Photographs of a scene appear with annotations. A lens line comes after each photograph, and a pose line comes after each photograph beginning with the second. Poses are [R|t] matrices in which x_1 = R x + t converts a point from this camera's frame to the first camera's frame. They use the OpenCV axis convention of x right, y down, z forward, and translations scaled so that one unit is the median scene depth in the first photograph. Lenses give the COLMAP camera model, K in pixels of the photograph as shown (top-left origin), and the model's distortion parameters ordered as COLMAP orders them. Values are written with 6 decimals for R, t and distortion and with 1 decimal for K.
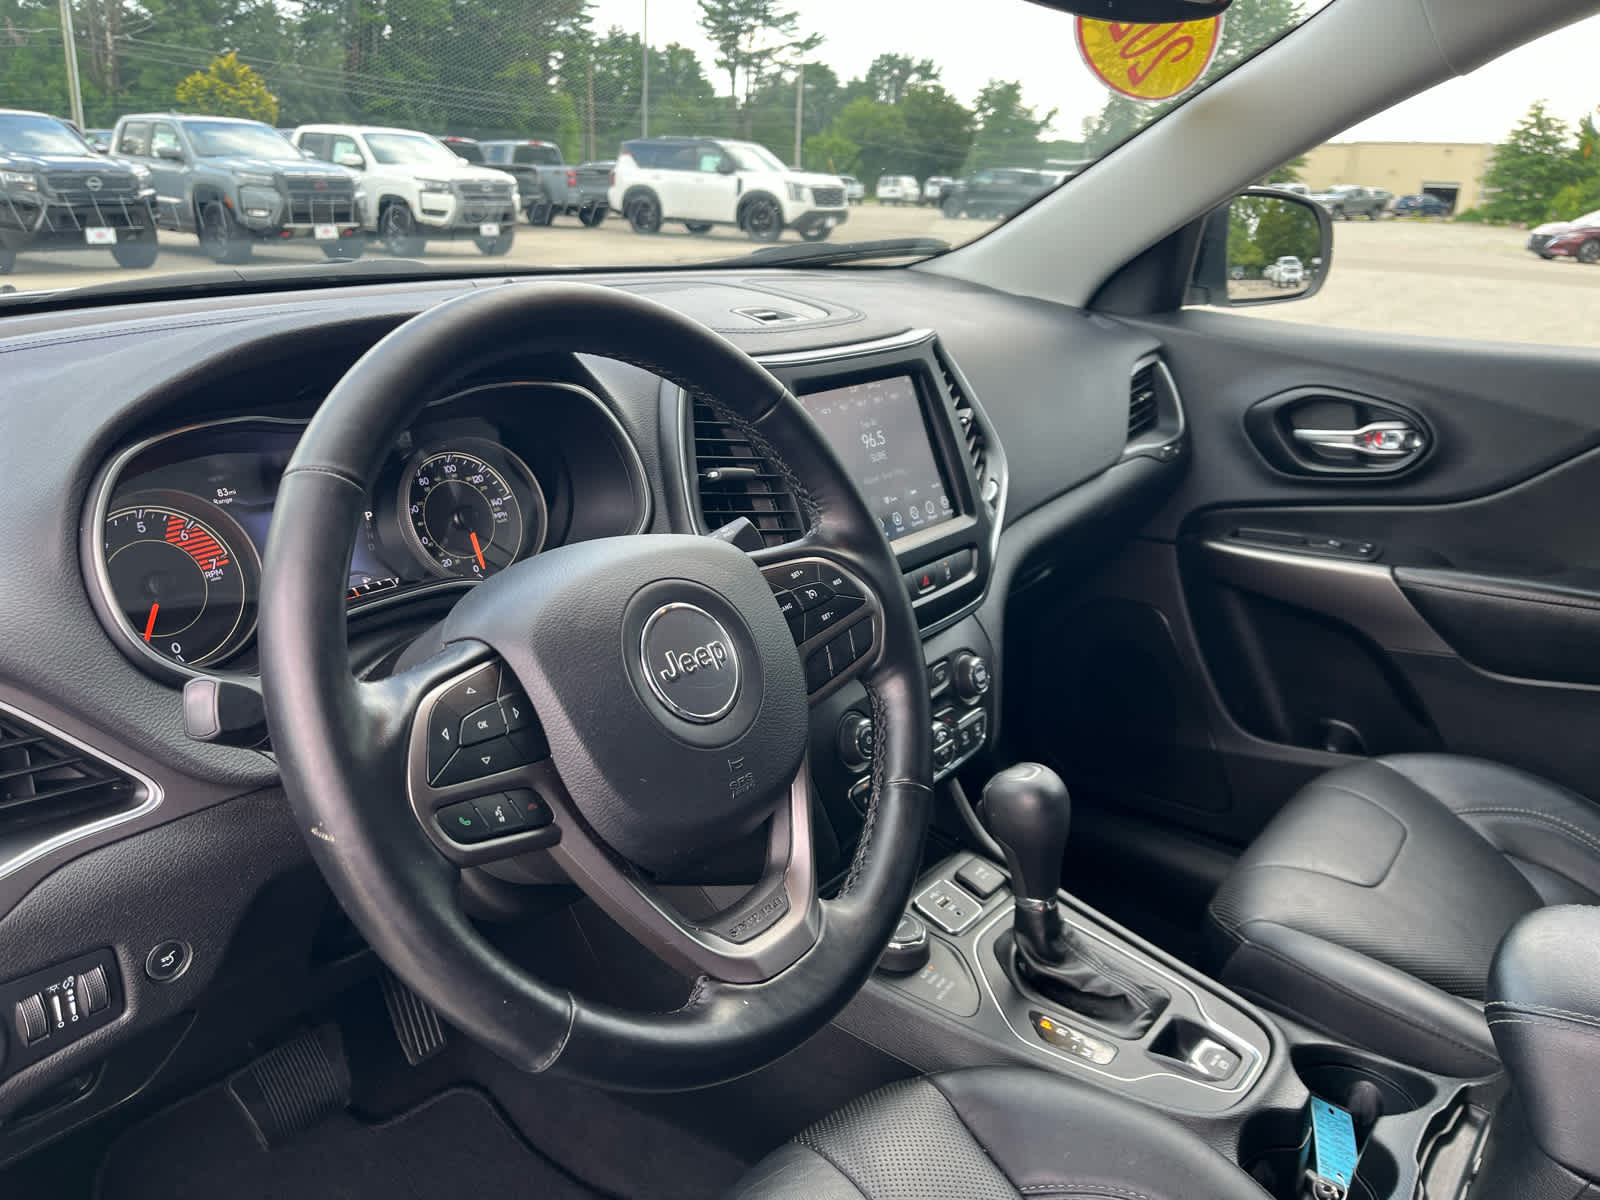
lens RADIAL K [[1206.6, 0, 813.5], [0, 1206.6, 572.8], [0, 0, 1]] dist [0.084562, -0.116733]
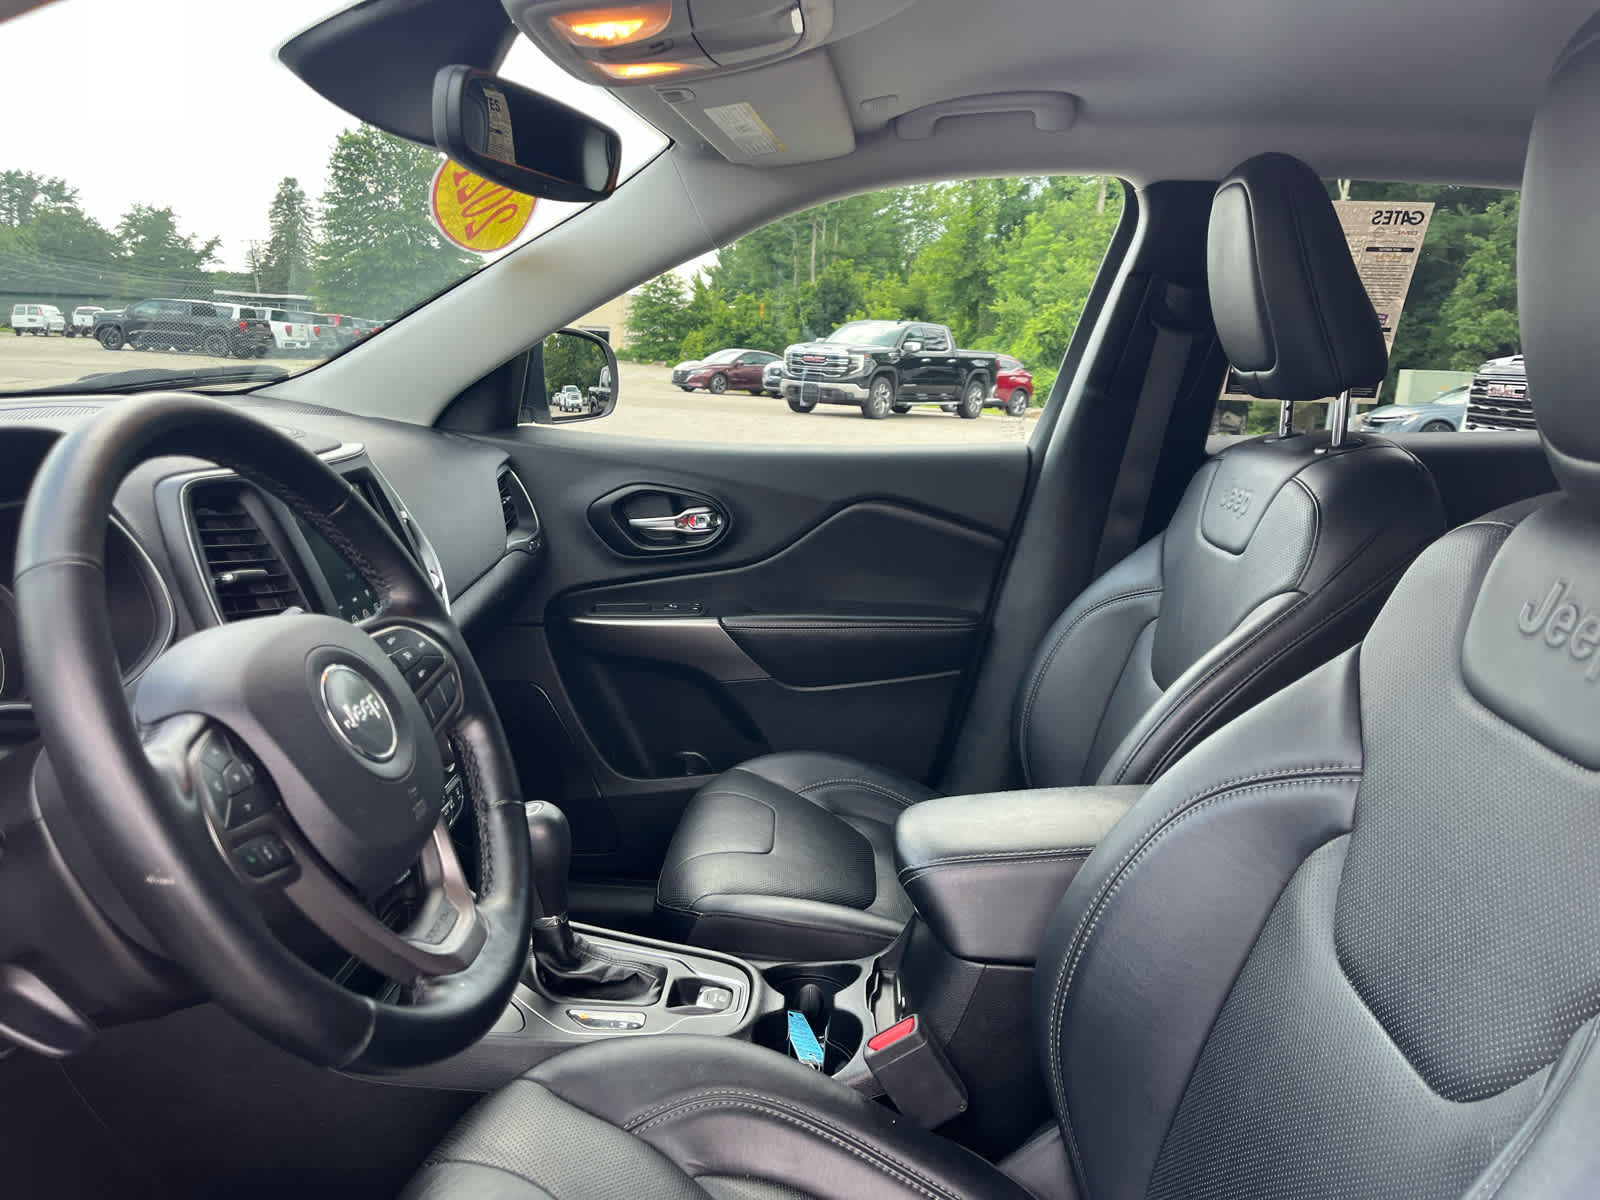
lens RADIAL K [[1208.5, 0, 787.4], [0, 1208.5, 562.8], [0, 0, 1]] dist [0.059819, -0.082032]
pose [[0.818882, -0.091357, 0.566644, -0.175582], [0.154455, 0.985908, -0.064258, 0.029905], [-0.552789, 0.140141, 0.821453, -0.084768]]
